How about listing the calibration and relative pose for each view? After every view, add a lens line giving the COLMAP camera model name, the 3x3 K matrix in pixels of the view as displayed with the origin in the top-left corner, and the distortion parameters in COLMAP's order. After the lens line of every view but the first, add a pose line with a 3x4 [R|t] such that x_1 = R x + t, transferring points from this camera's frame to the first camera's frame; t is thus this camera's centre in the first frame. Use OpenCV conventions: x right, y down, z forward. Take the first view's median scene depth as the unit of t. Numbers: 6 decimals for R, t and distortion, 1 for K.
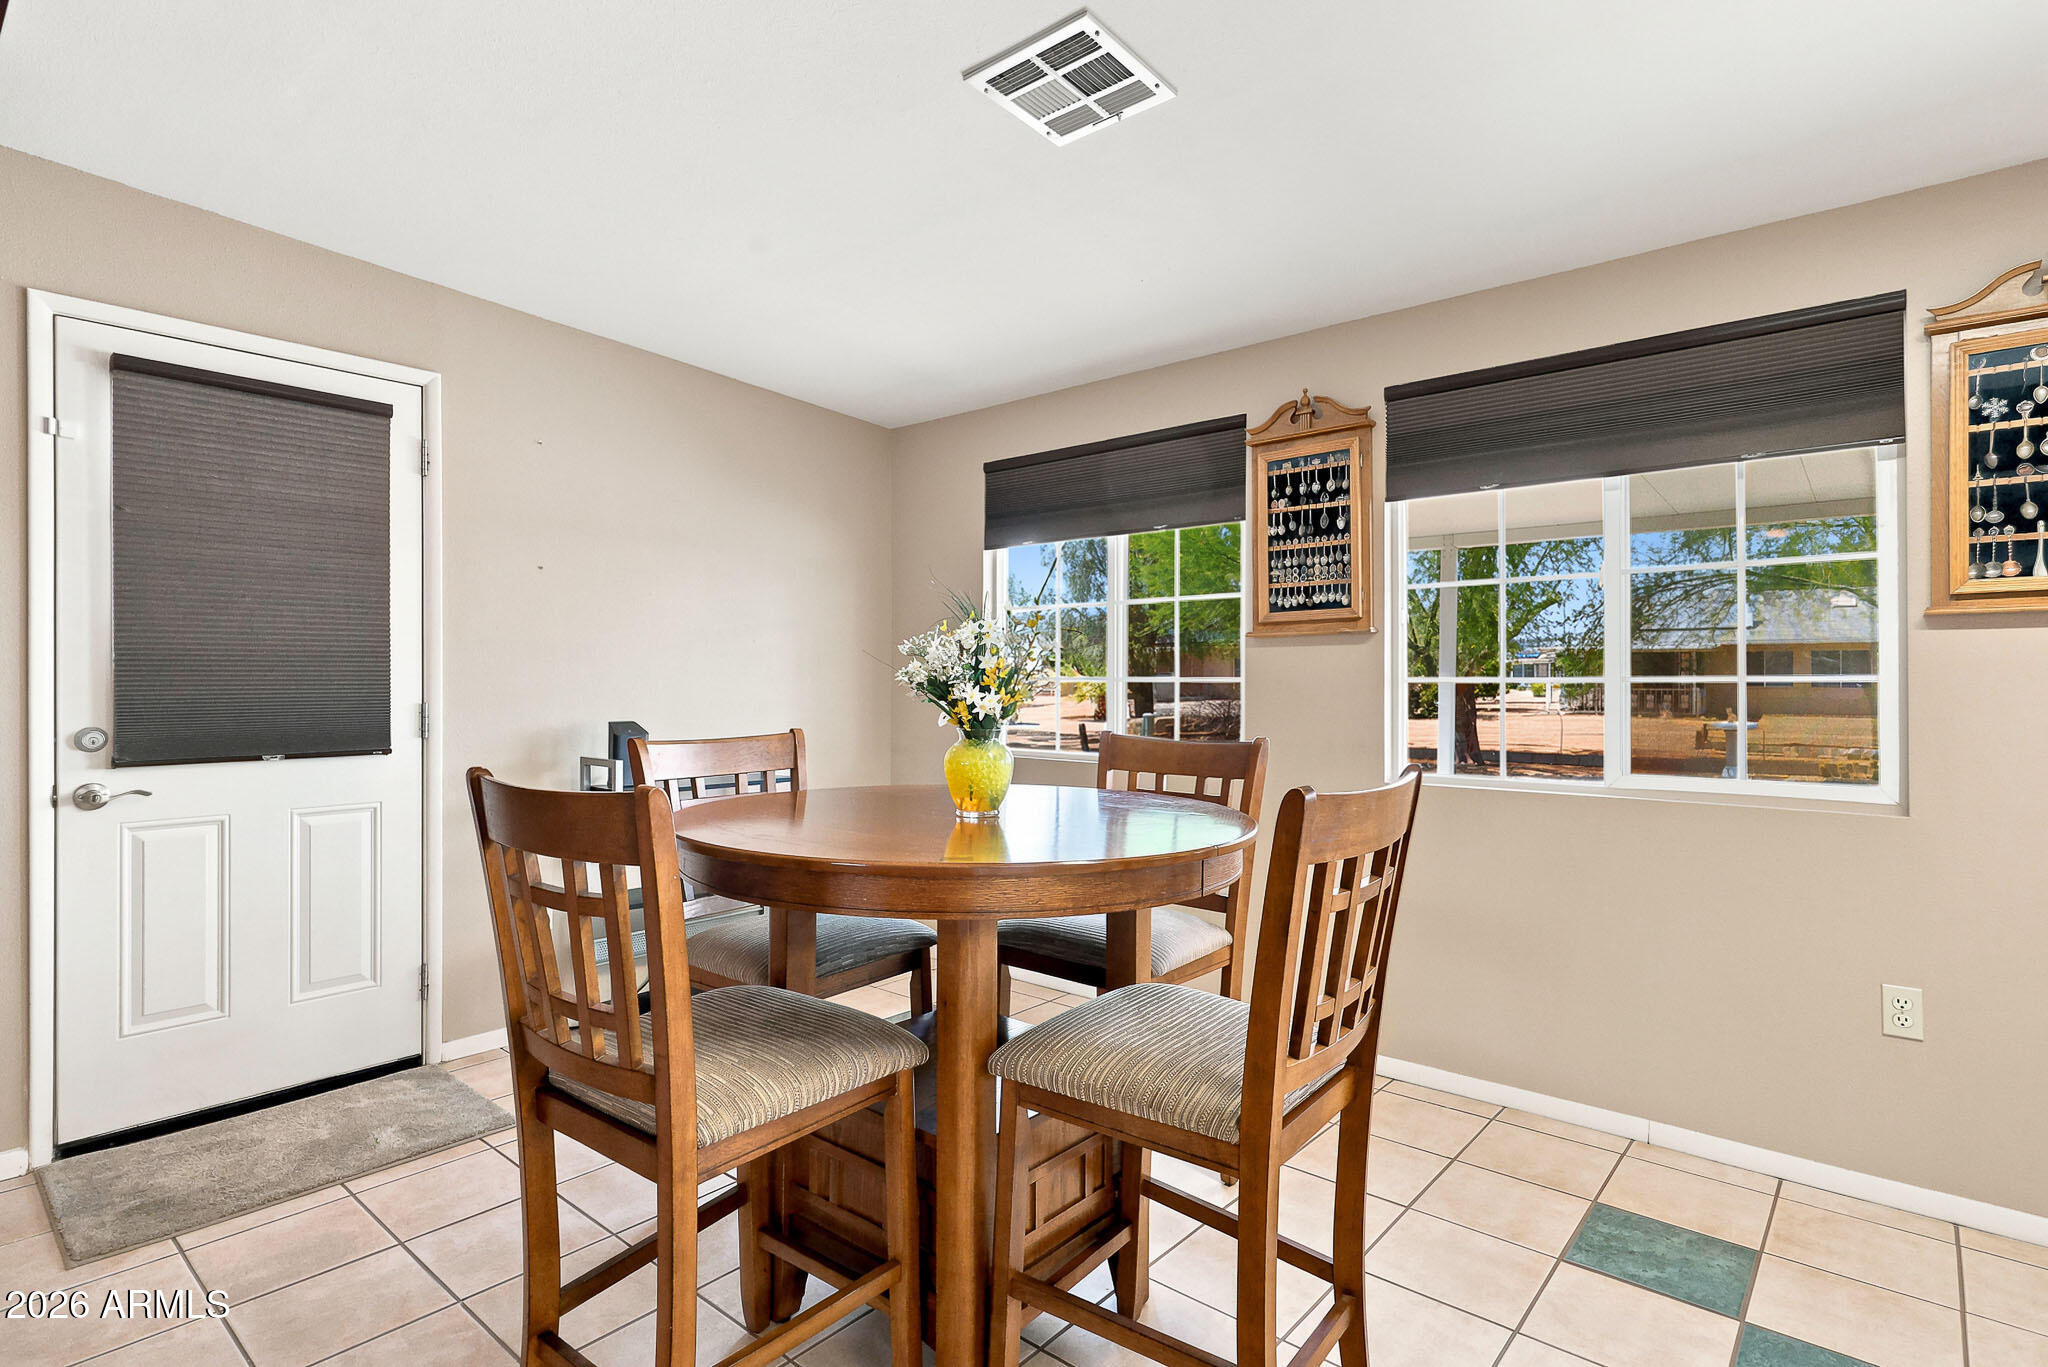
lens RADIAL K [[1045.0, 0, 1021.5], [0, 1045.0, 690.7], [0, 0, 1]] dist [-0.014346, -0.001796]
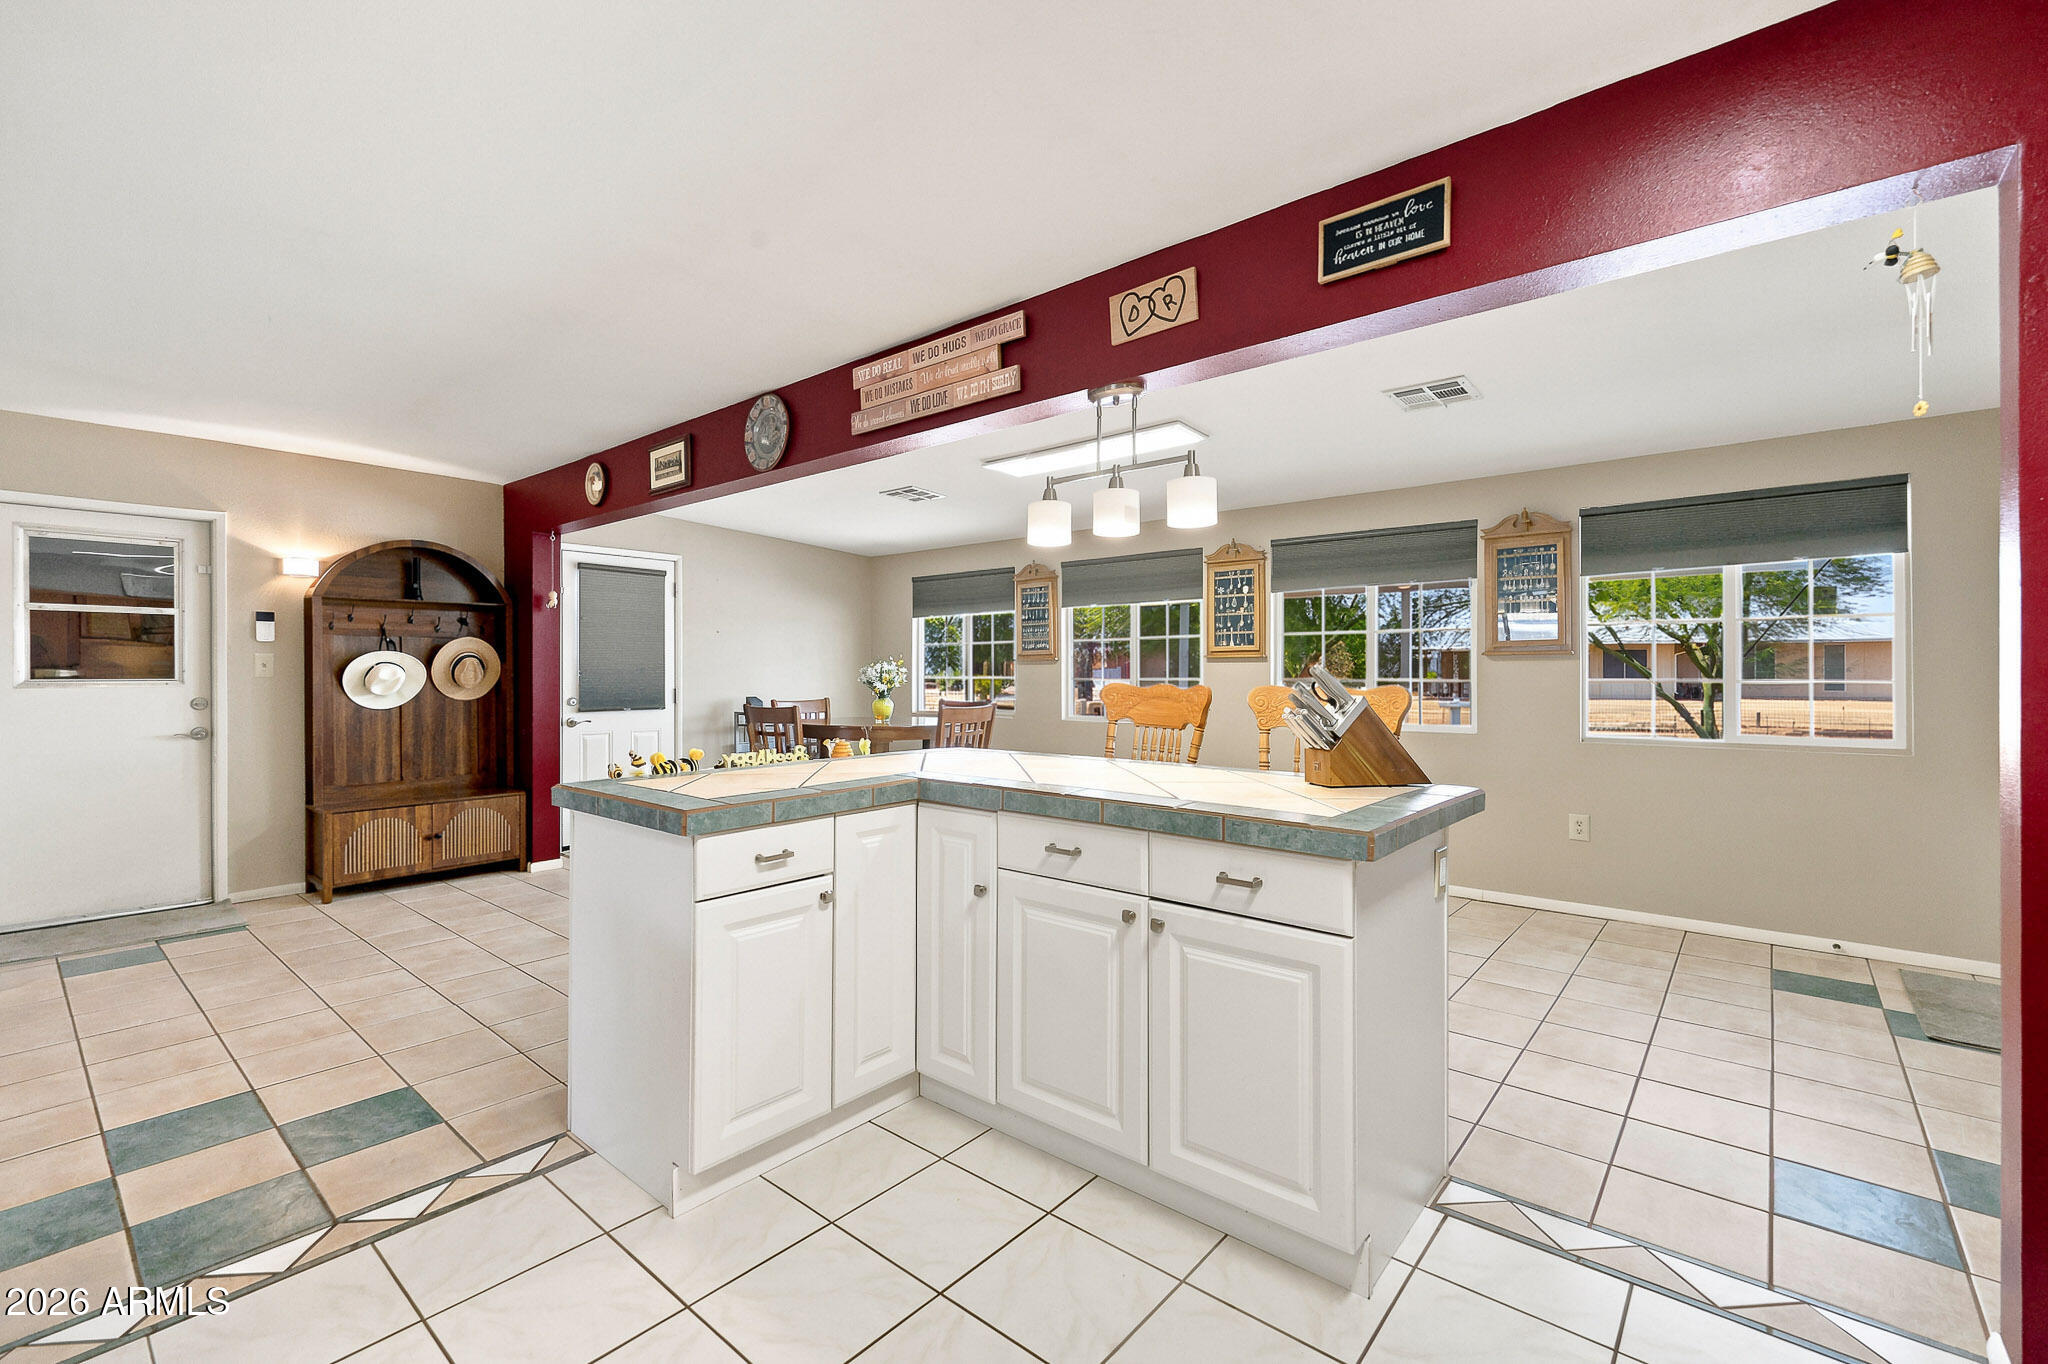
lens RADIAL K [[935.4, 0, 1024.2], [0, 935.4, 682.1], [0, 0, 1]] dist [-0.001433, 0.000197]
pose [[0.999997, -0.001521, 0.001770, 0.255523], [0.001518, 0.999998, 0.001332, -0.005866], [-0.001772, -0.001330, 0.999998, -1.248988]]
